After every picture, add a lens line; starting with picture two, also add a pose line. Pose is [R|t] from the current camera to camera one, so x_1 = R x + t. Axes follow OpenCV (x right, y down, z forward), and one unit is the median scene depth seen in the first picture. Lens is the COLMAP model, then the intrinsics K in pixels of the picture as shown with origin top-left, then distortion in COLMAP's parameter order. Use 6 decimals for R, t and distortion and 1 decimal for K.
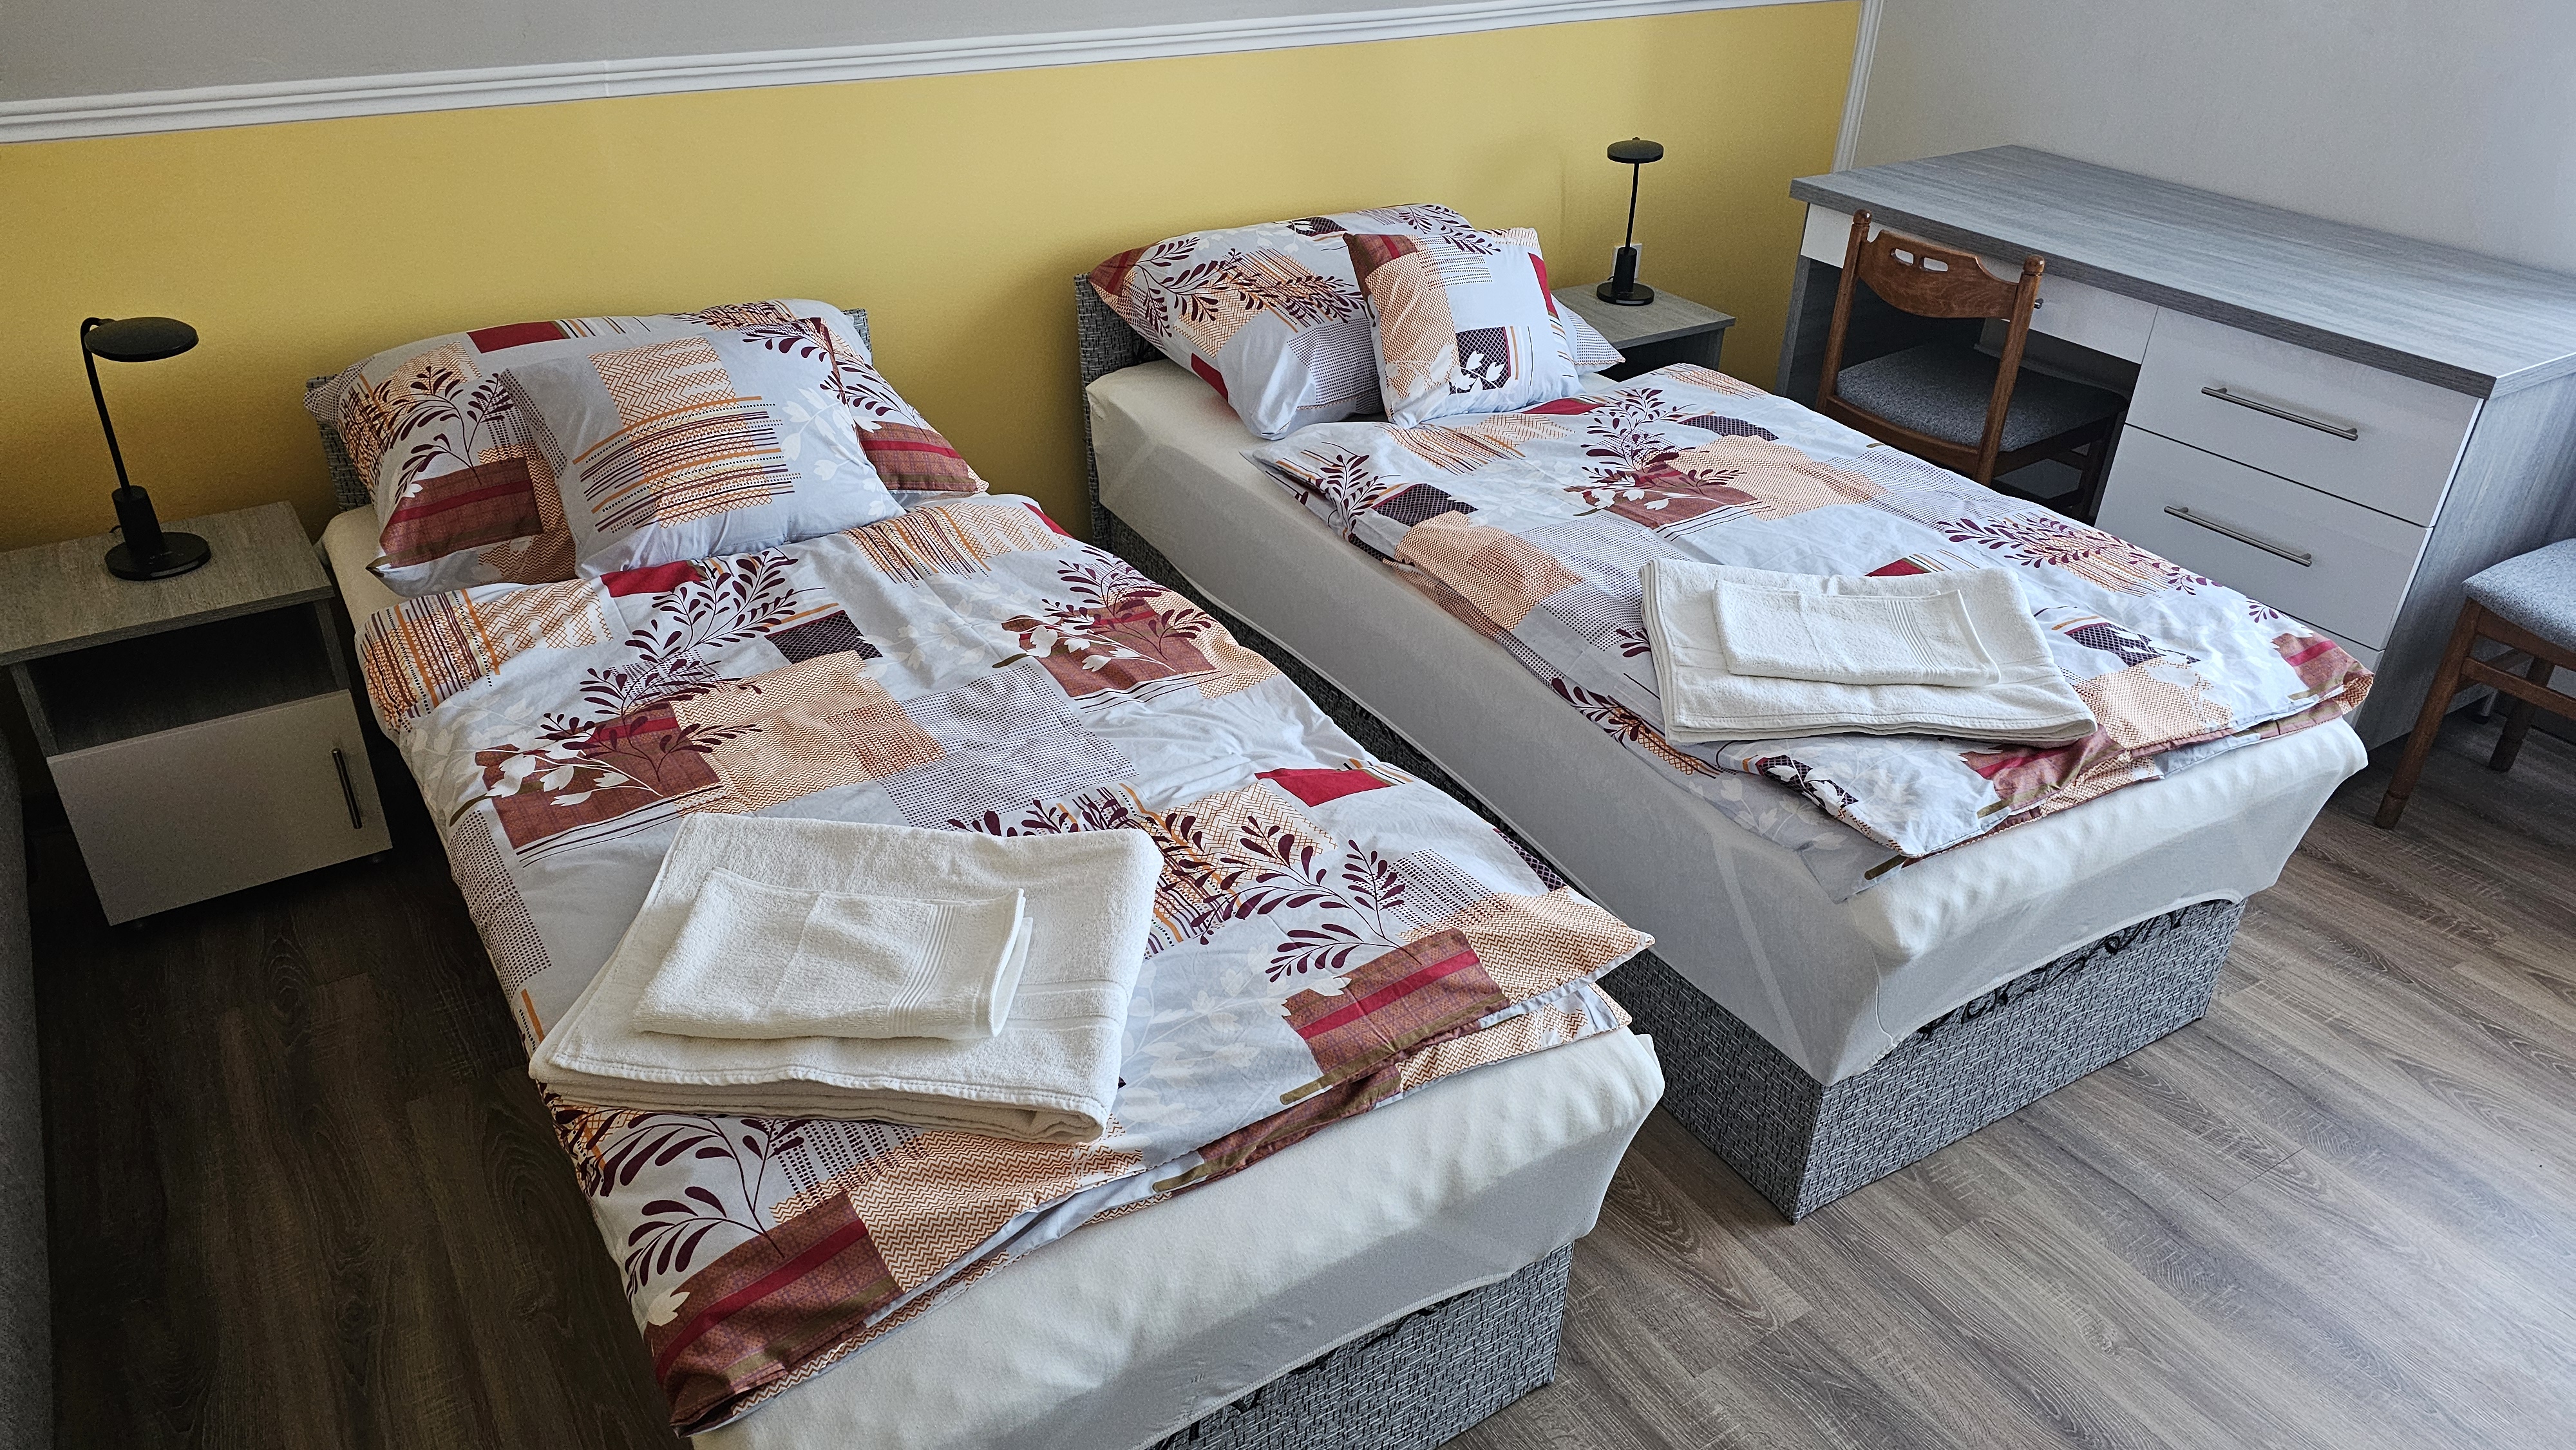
lens RADIAL K [[1711.1, 0, 1273.0], [0, 1711.1, 715.6], [0, 0, 1]] dist [0.038399, -0.016451]
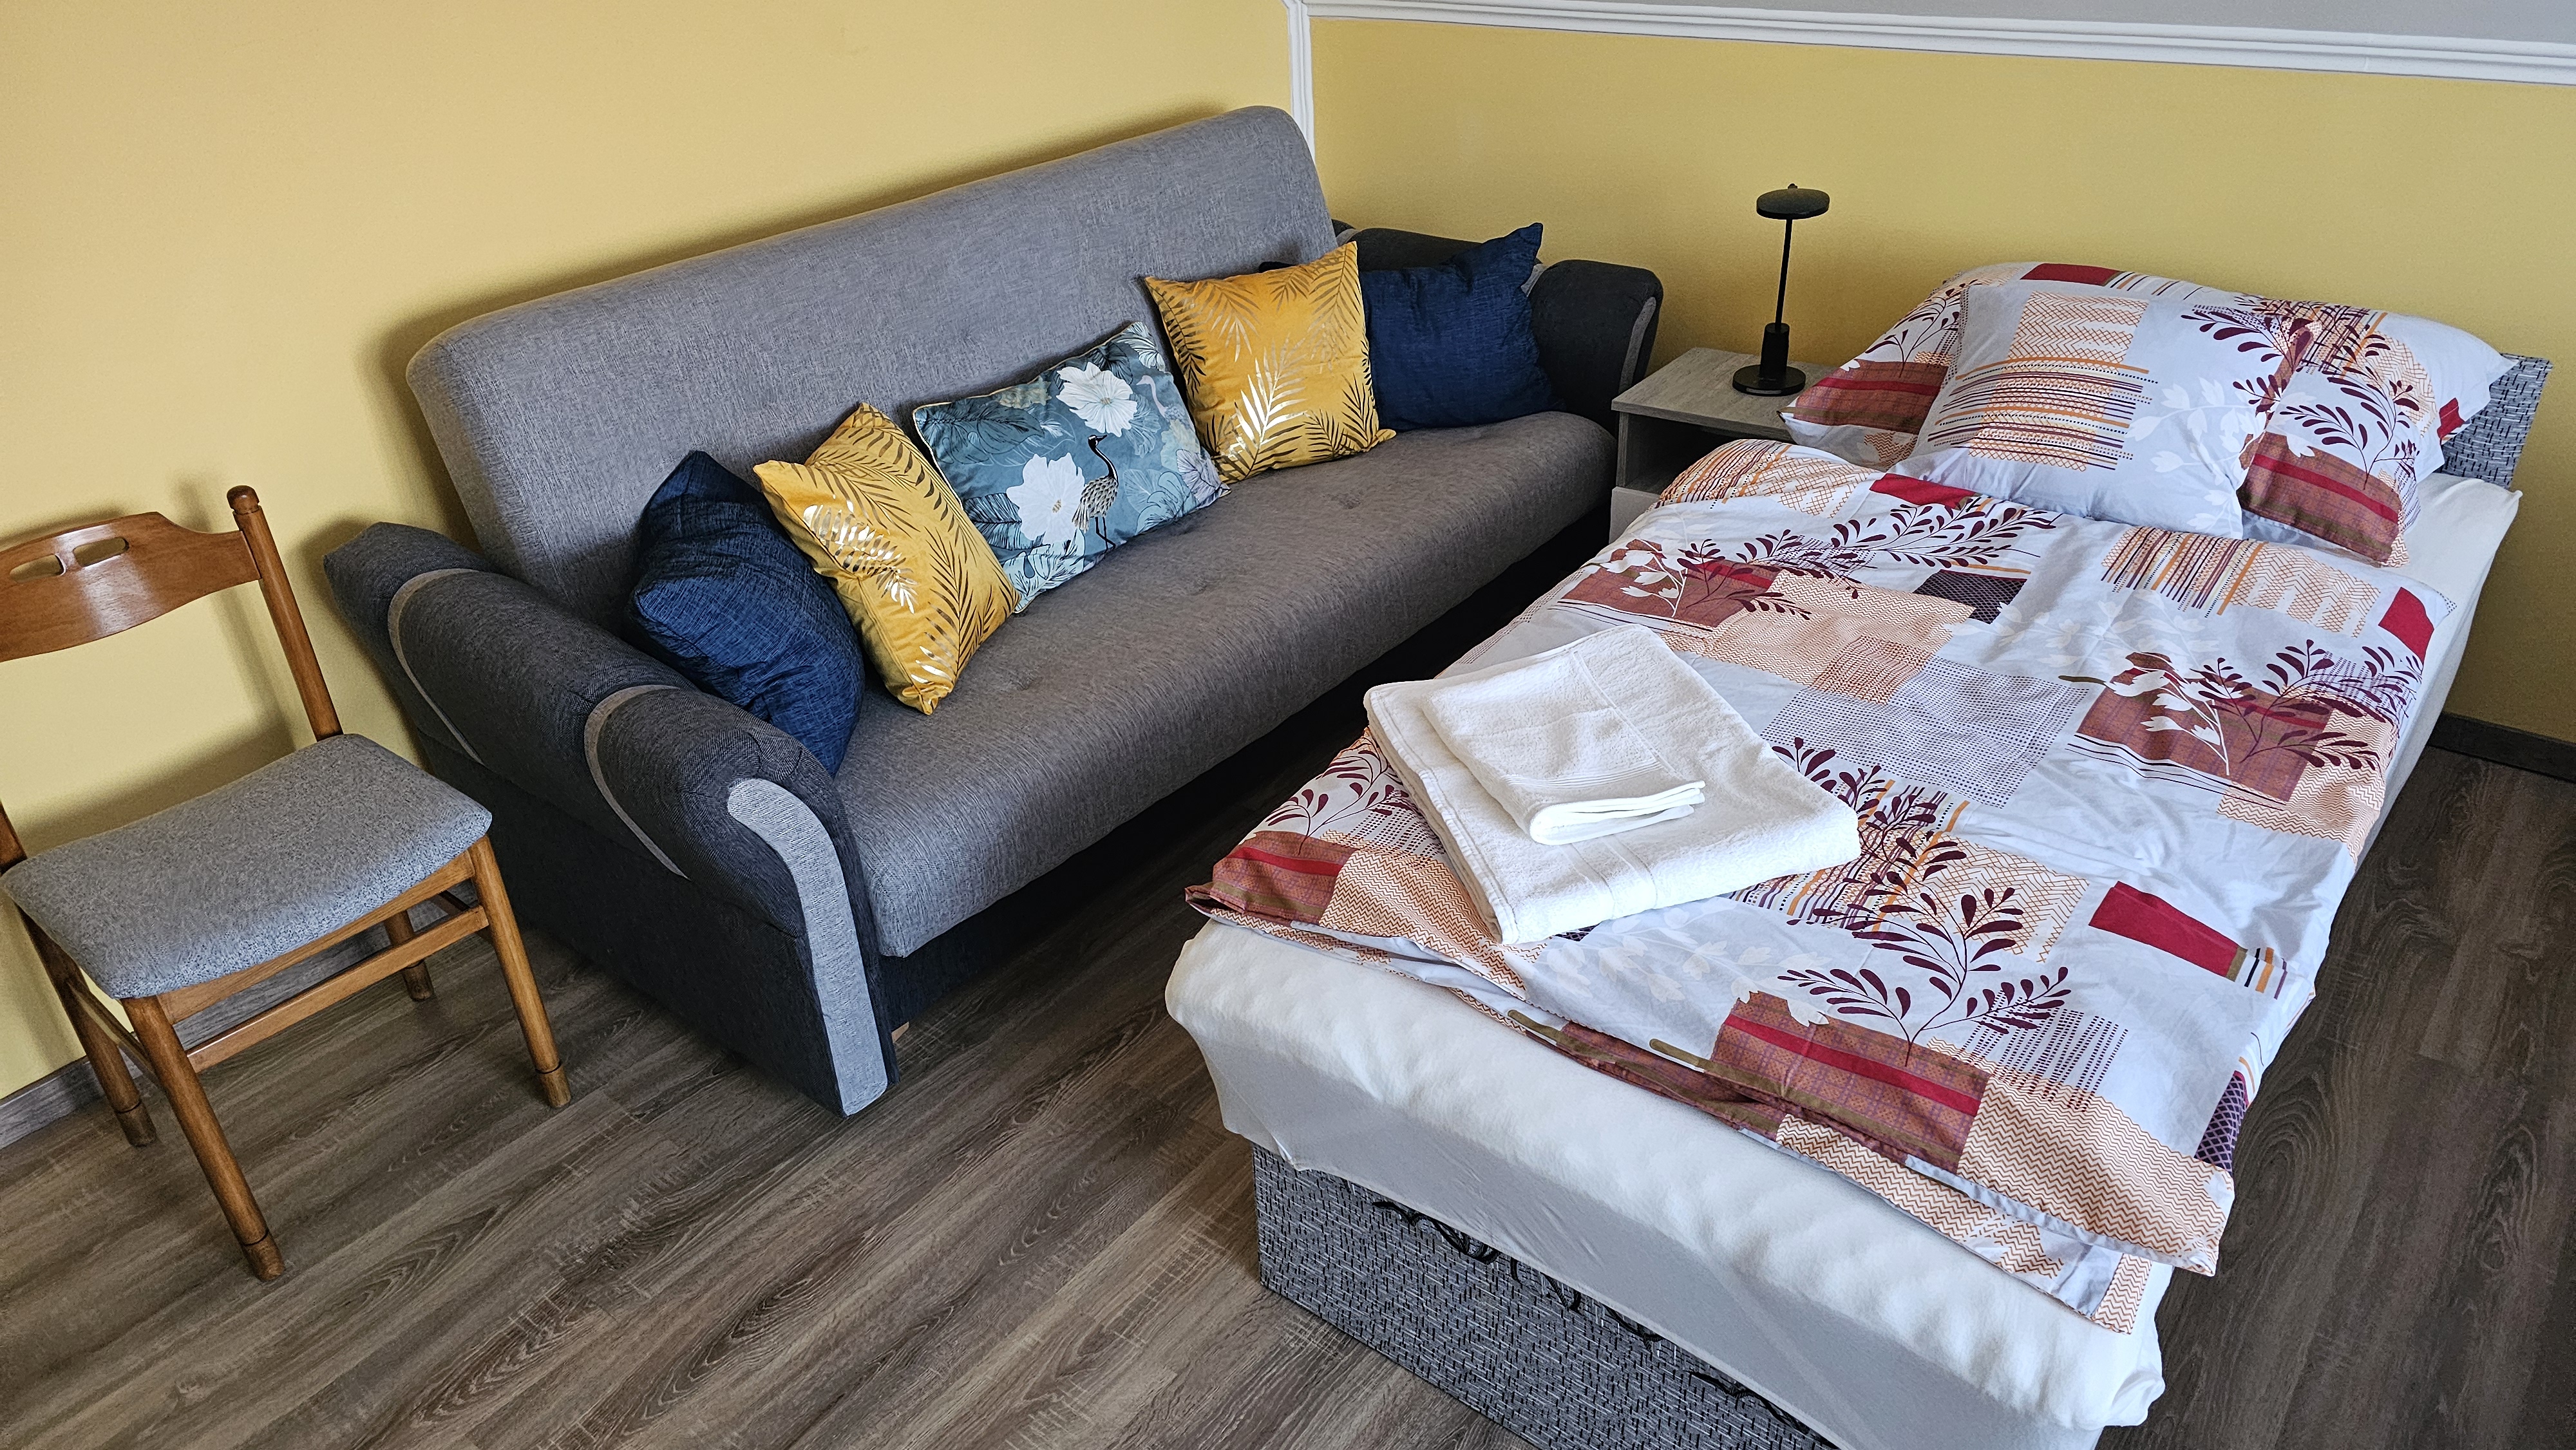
lens RADIAL K [[1711.1, 0, 1265.6], [0, 1711.1, 712.4], [0, 0, 1]] dist [0.038399, -0.016451]
pose [[0.315142, 0.425038, -0.848544, 0.566815], [-0.417143, 0.865141, 0.278428, -0.104095], [0.852453, 0.266220, 0.449944, 0.238906]]
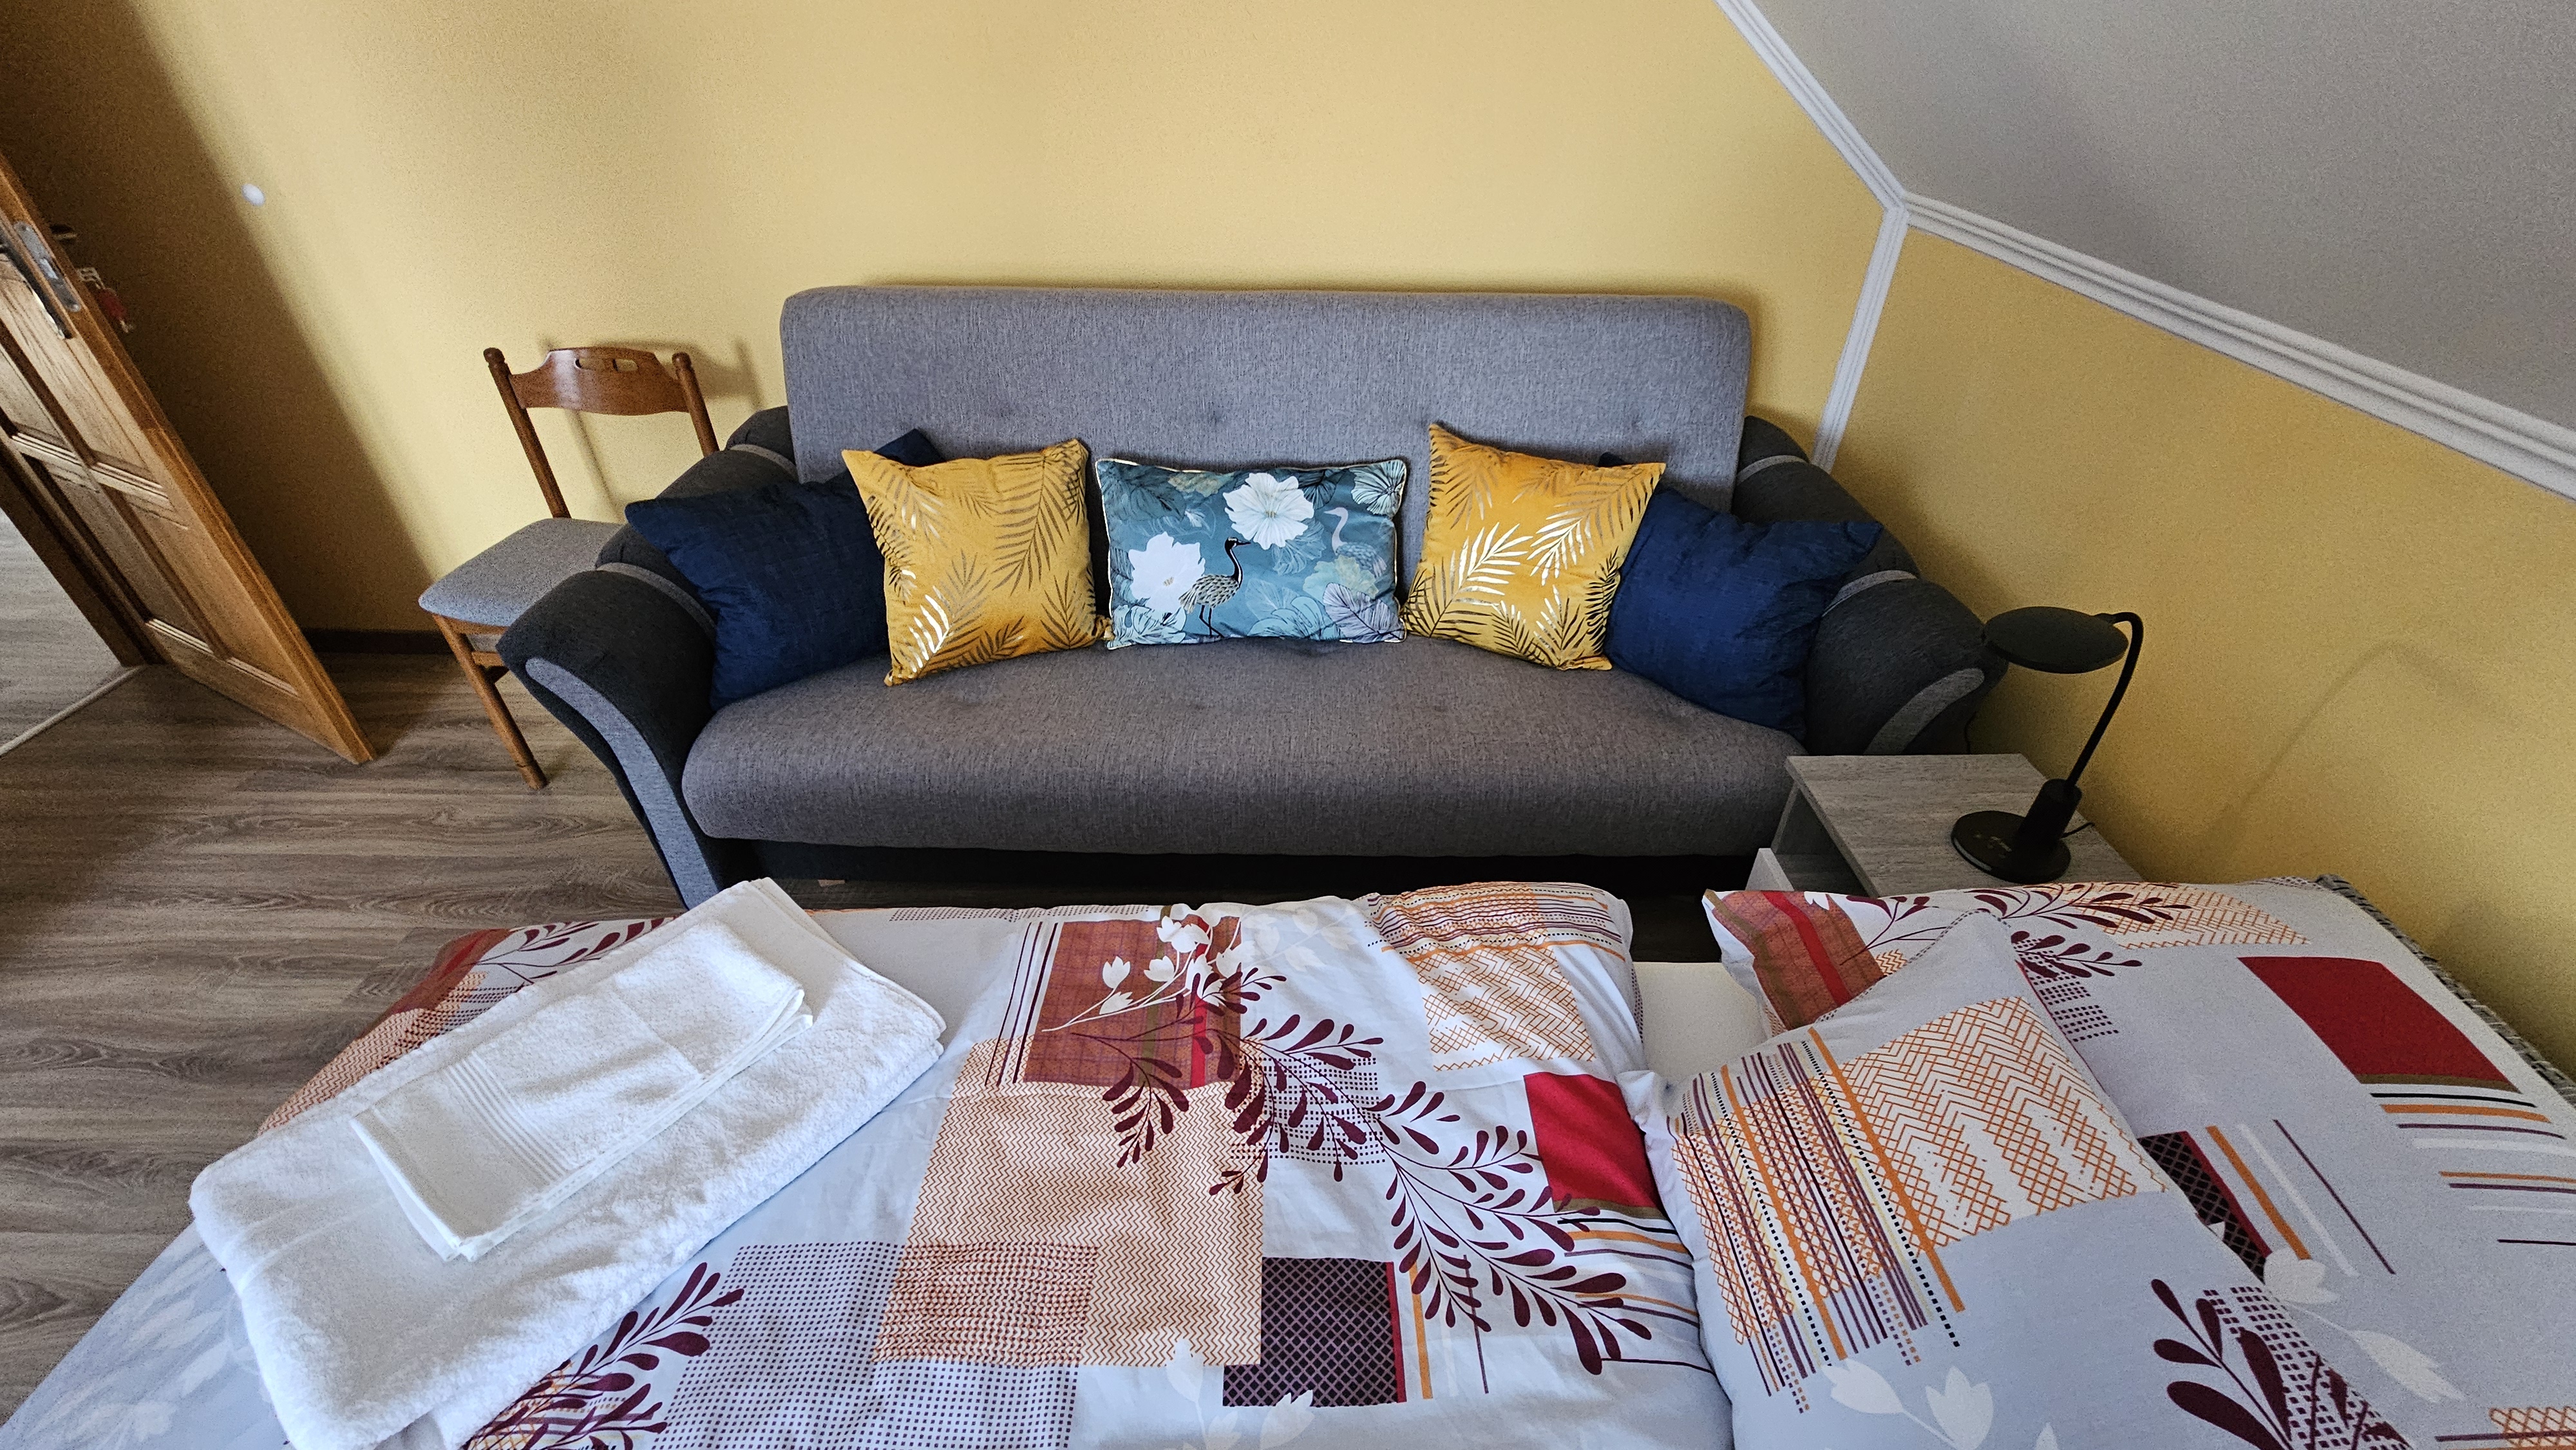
lens RADIAL K [[1048.1, 0, 1310.4], [0, 1048.1, 719.4], [0, 0, 1]] dist [0.001341, -0.000340]
pose [[-0.543340, 0.454502, -0.705839, -0.111126], [-0.438853, 0.562978, 0.700331, -0.480341], [0.715674, 0.690278, -0.106430, 1.011240]]
